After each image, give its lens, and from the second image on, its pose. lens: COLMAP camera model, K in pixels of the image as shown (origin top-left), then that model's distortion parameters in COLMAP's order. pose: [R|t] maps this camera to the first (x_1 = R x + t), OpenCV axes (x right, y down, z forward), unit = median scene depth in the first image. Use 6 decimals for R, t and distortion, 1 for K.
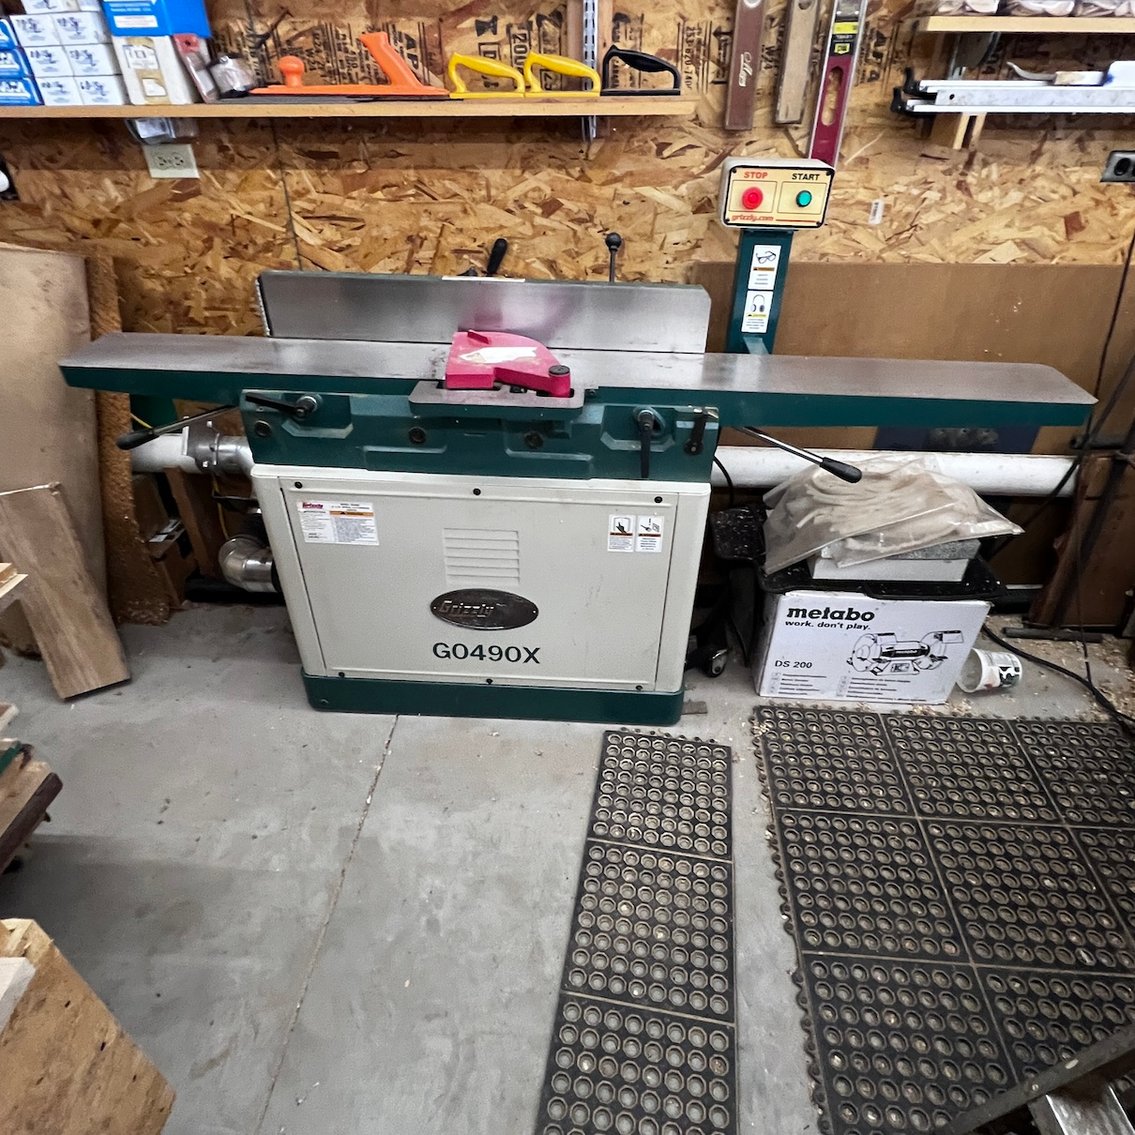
lens RADIAL K [[717.1, 0, 567.9], [0, 717.1, 568.8], [0, 0, 1]] dist [-0.000288, 0.000927]
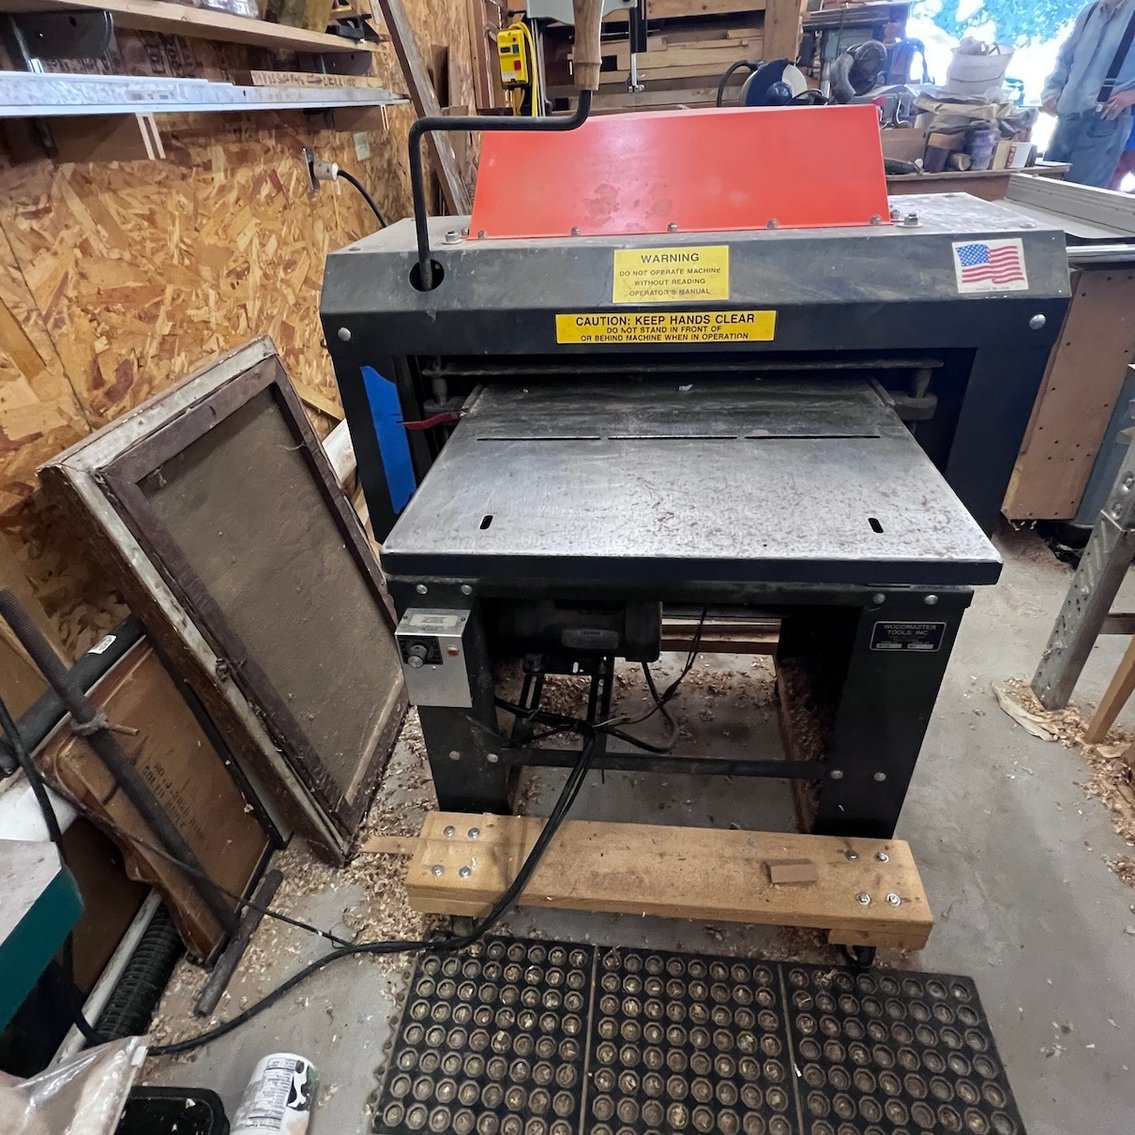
lens RADIAL K [[717.1, 0, 566.8], [0, 717.1, 565.7], [0, 0, 1]] dist [-0.000288, 0.000927]
pose [[0.044686, -0.546991, 0.835945, 0.370416], [0.614432, 0.674842, 0.408731, -0.230887], [-0.787703, 0.495367, 0.366245, 0.416782]]
